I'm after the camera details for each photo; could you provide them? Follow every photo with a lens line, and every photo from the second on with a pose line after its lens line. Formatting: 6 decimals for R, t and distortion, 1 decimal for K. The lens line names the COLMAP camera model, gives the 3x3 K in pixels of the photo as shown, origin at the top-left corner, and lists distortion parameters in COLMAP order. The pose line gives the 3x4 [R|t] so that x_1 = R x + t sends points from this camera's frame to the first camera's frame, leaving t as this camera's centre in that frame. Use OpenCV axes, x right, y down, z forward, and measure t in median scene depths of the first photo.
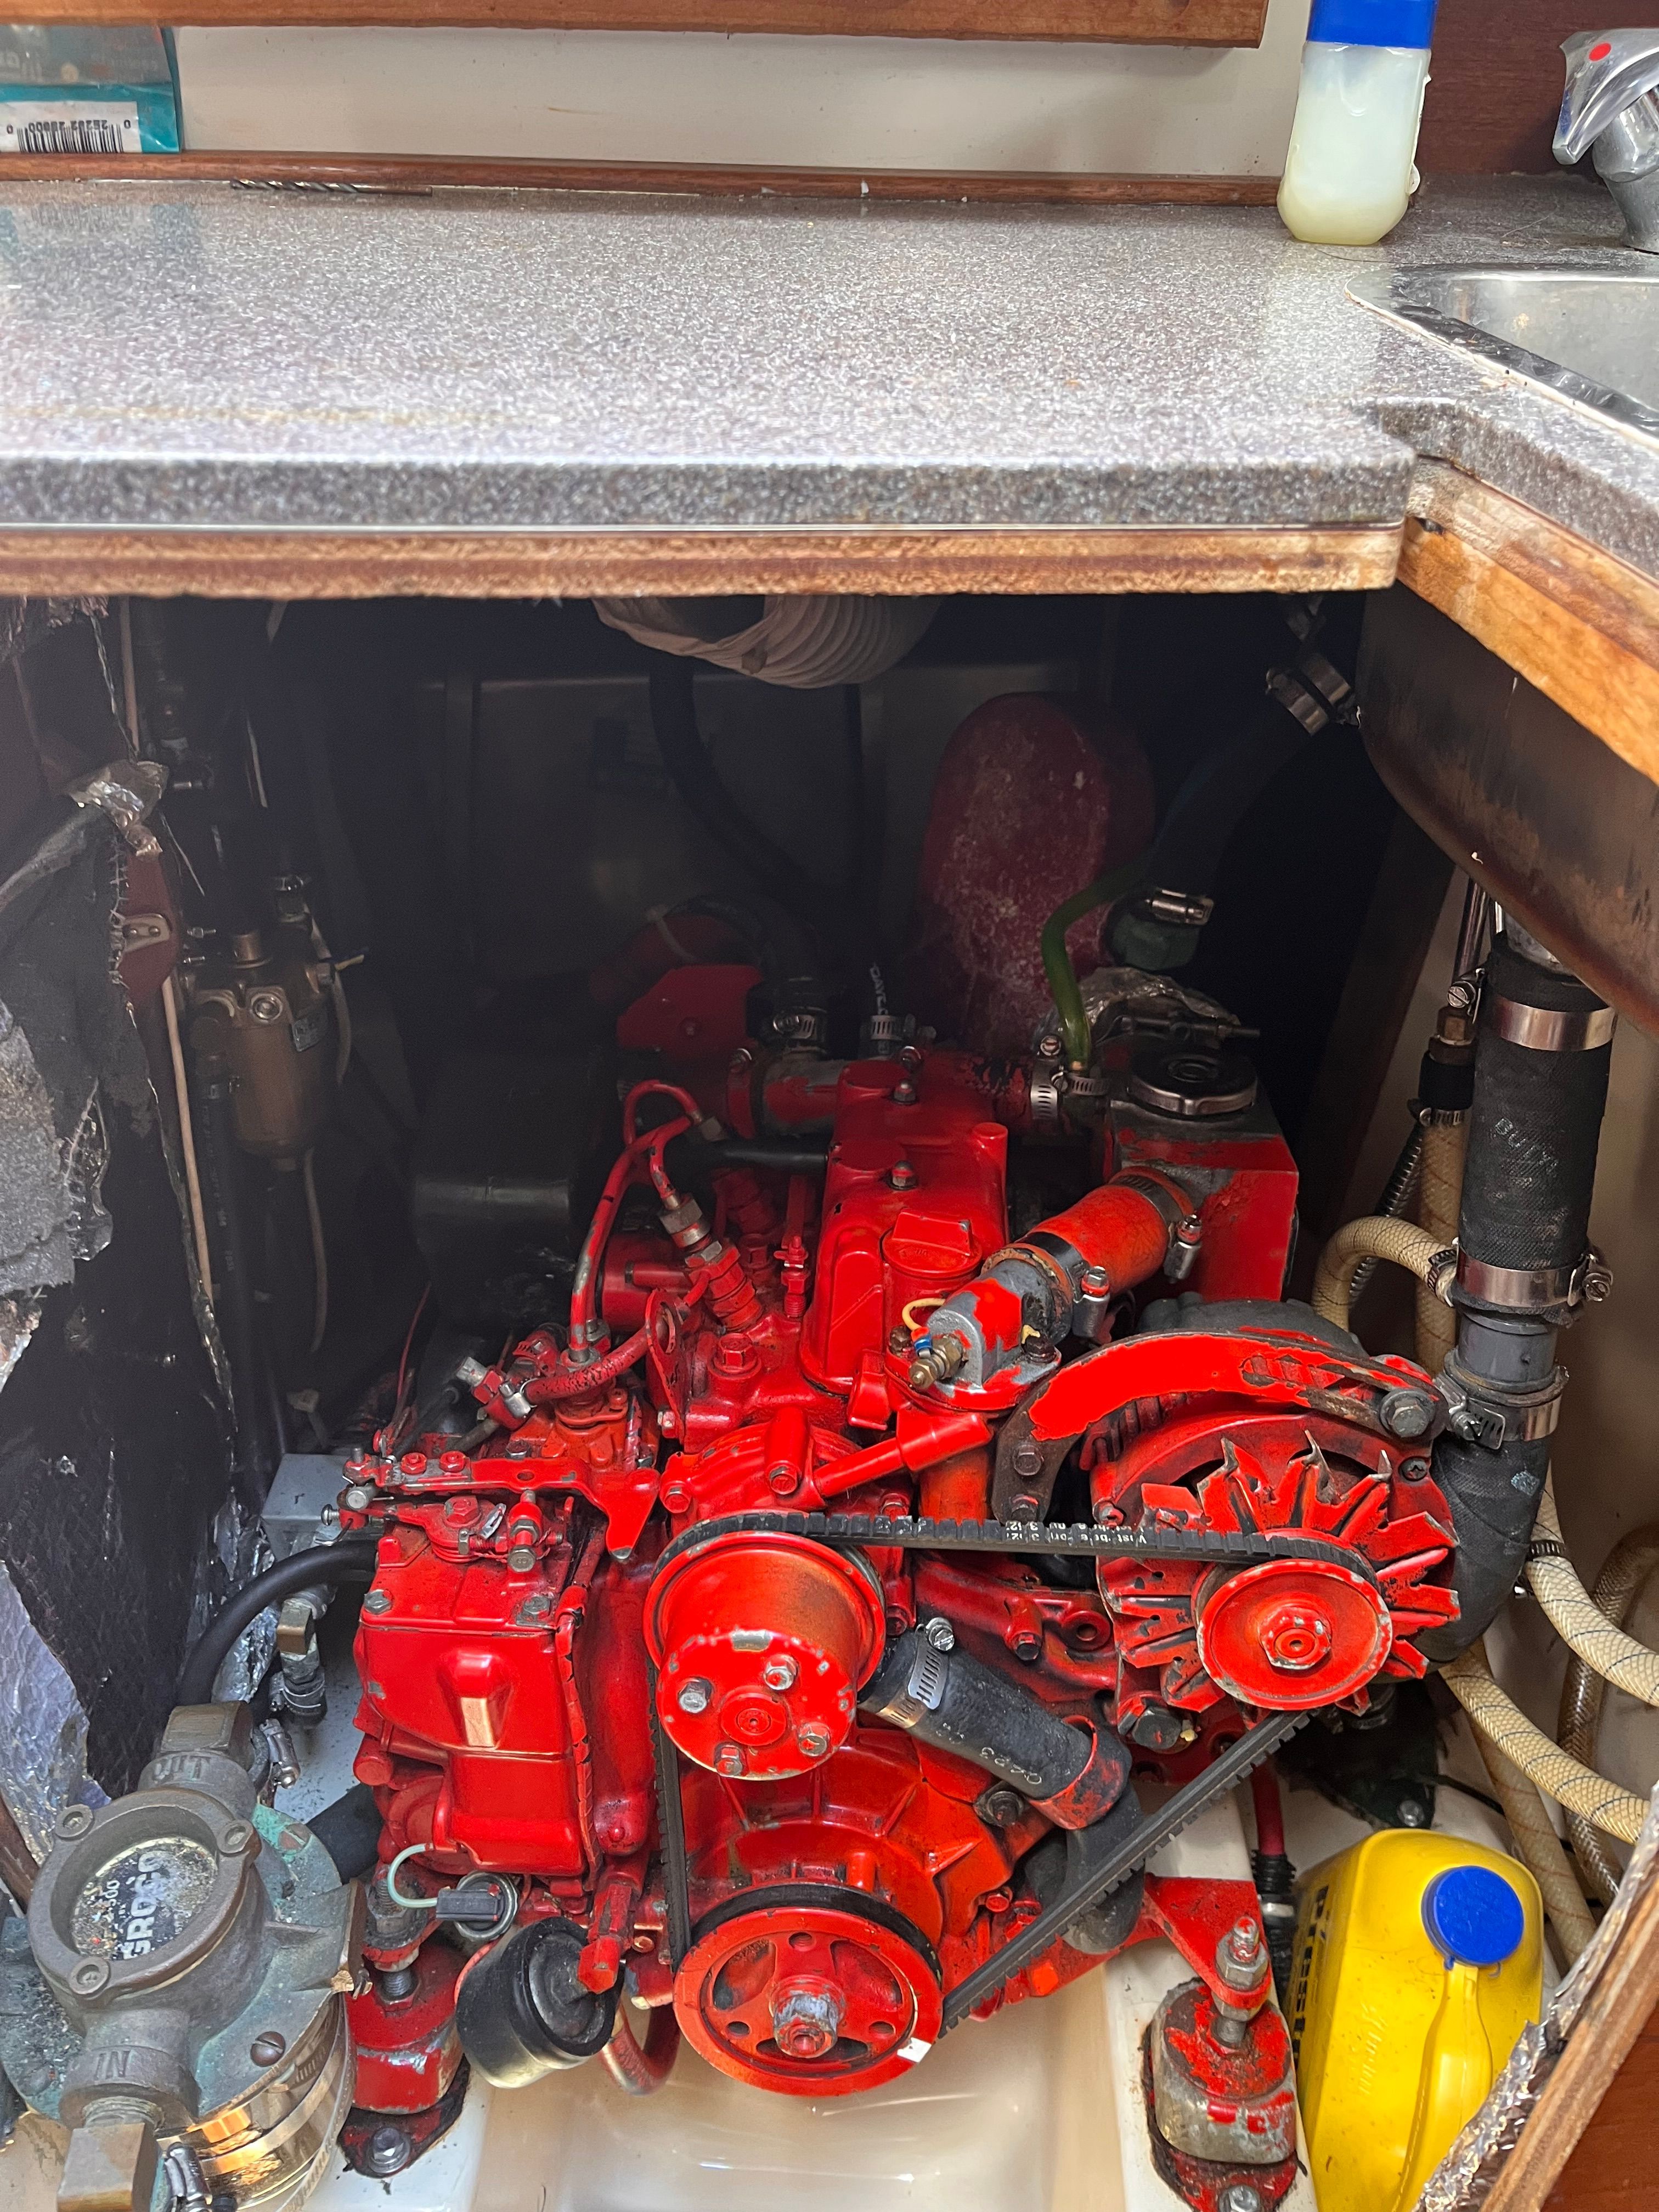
lens RADIAL K [[1682.9, 0, 810.3], [0, 1682.9, 1113.3], [0, 0, 1]] dist [0.052052, -0.079120]
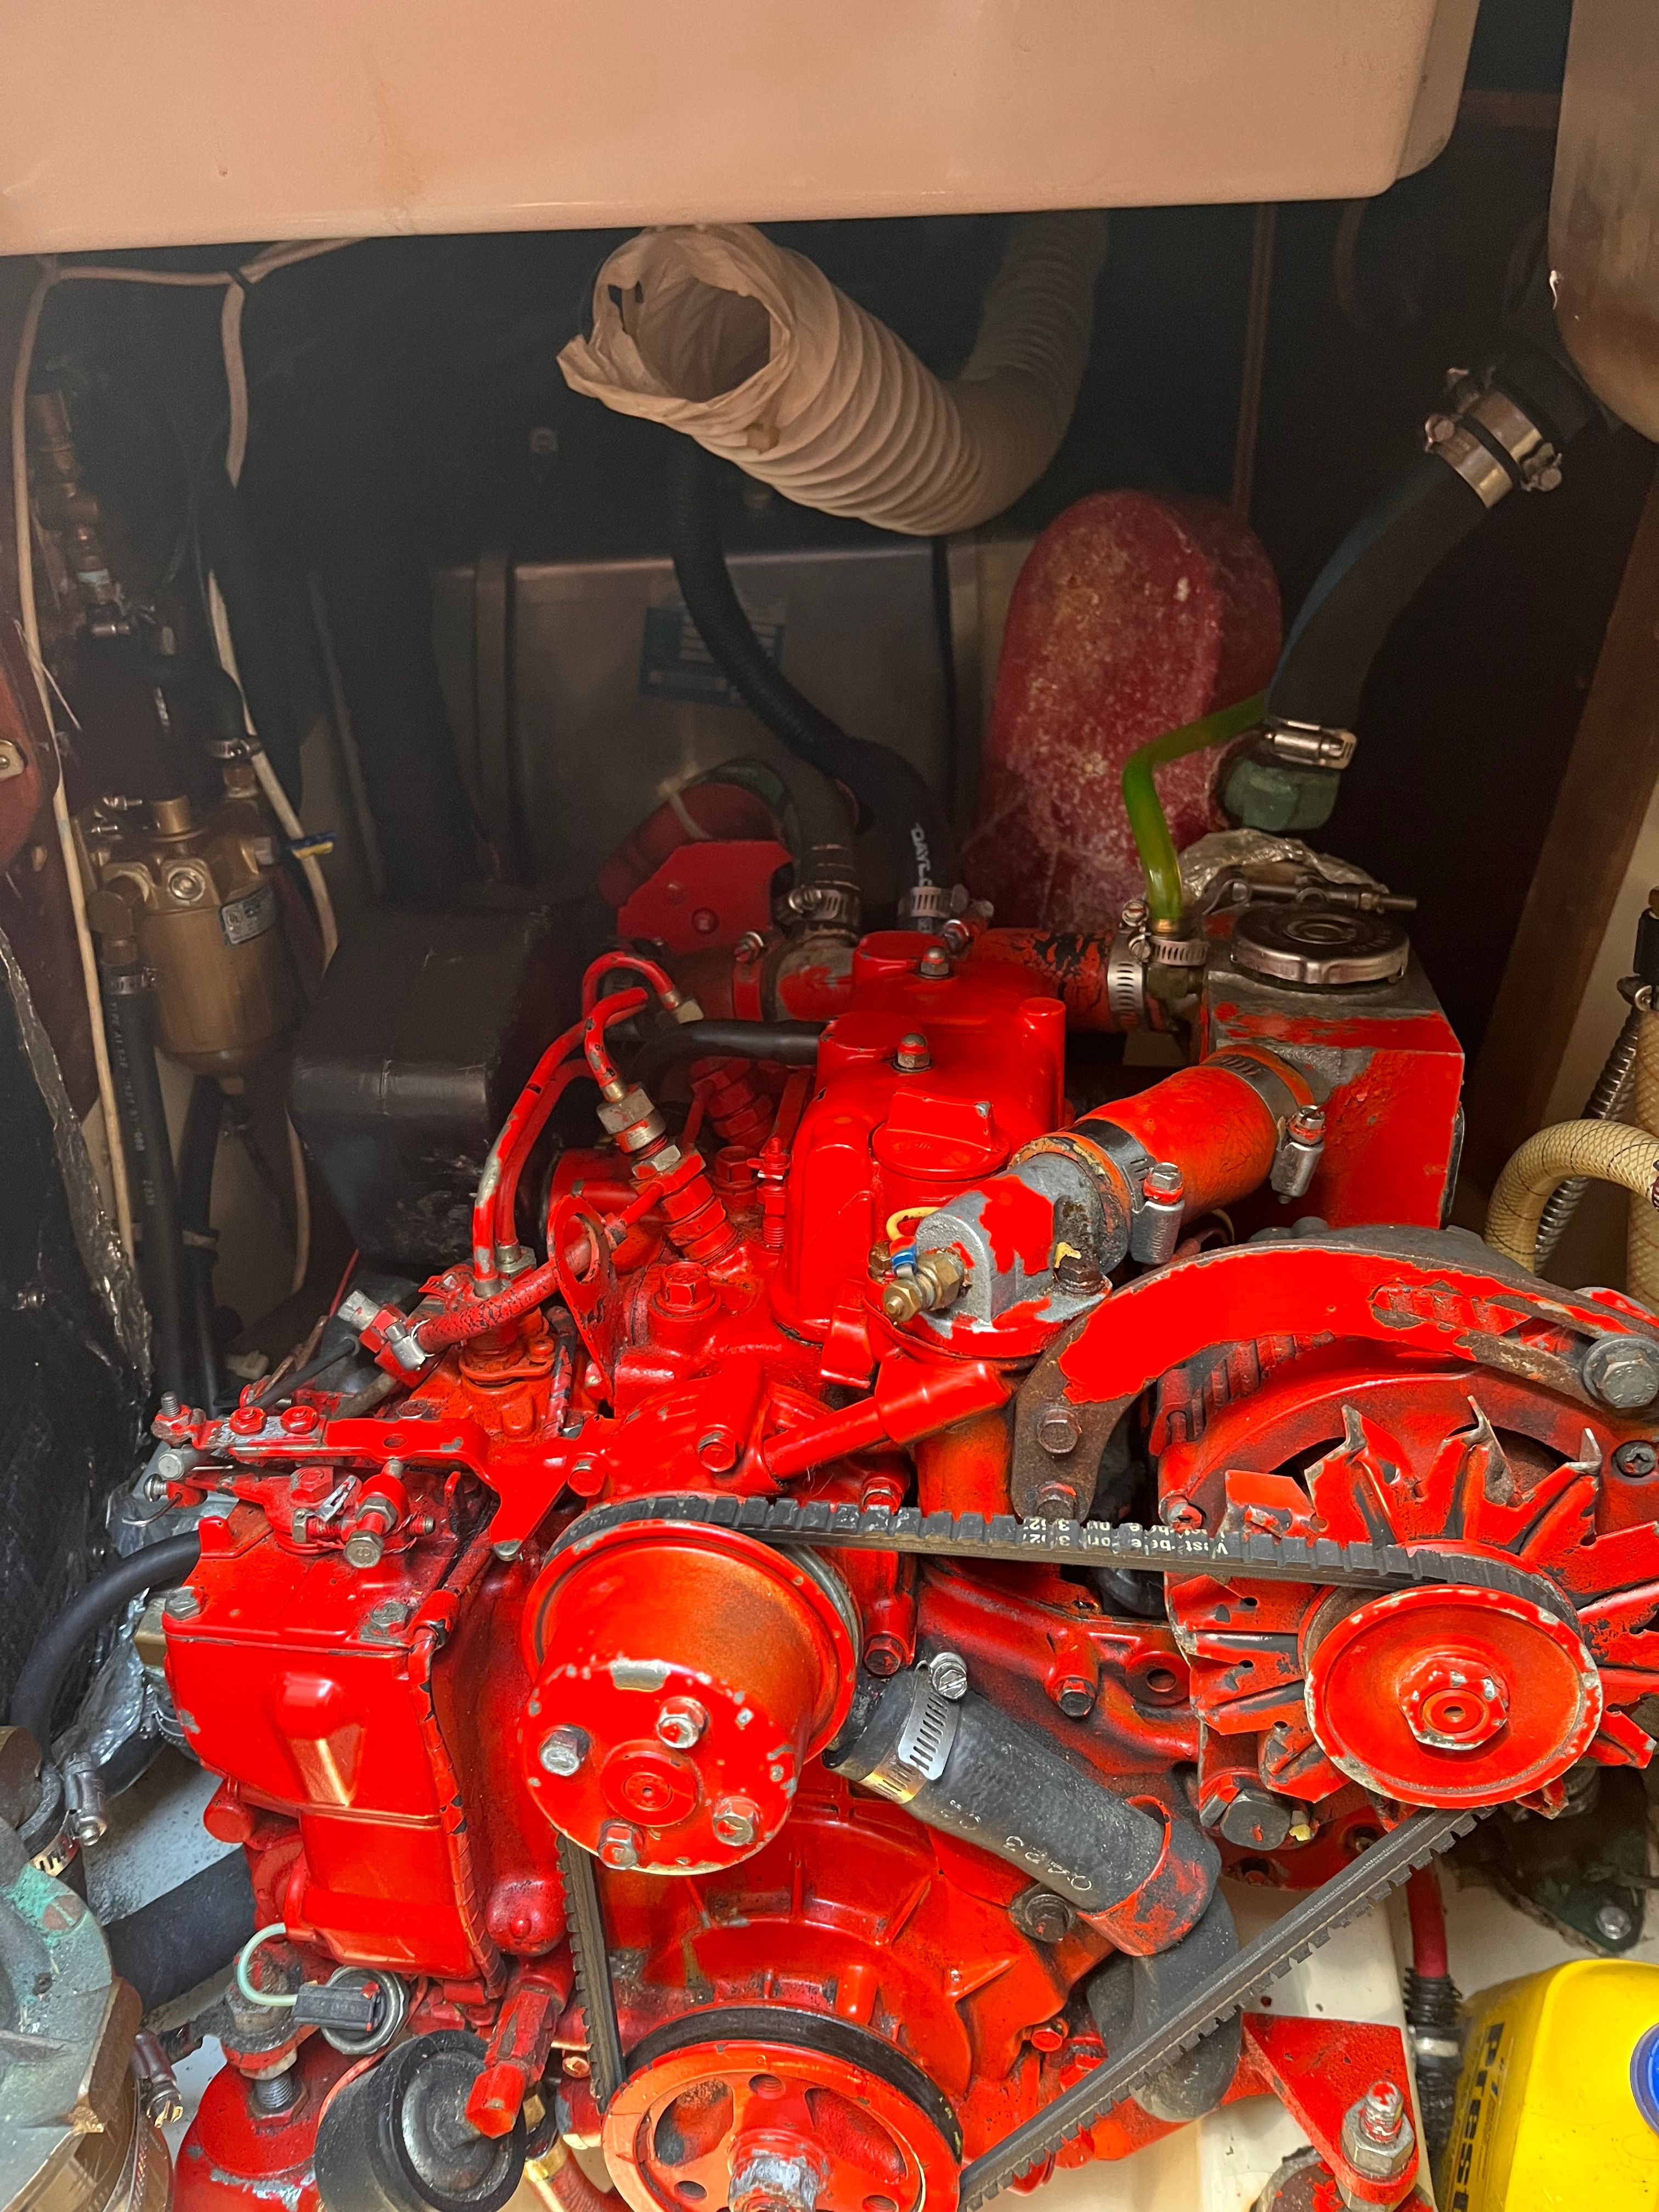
lens RADIAL K [[1682.9, 0, 810.3], [0, 1682.9, 1113.3], [0, 0, 1]] dist [0.052052, -0.079120]
pose [[0.995173, 0.006990, -0.097888, 0.085417], [-0.008601, 0.999834, -0.016046, 0.078129], [0.097759, 0.016810, 0.995068, 0.264818]]
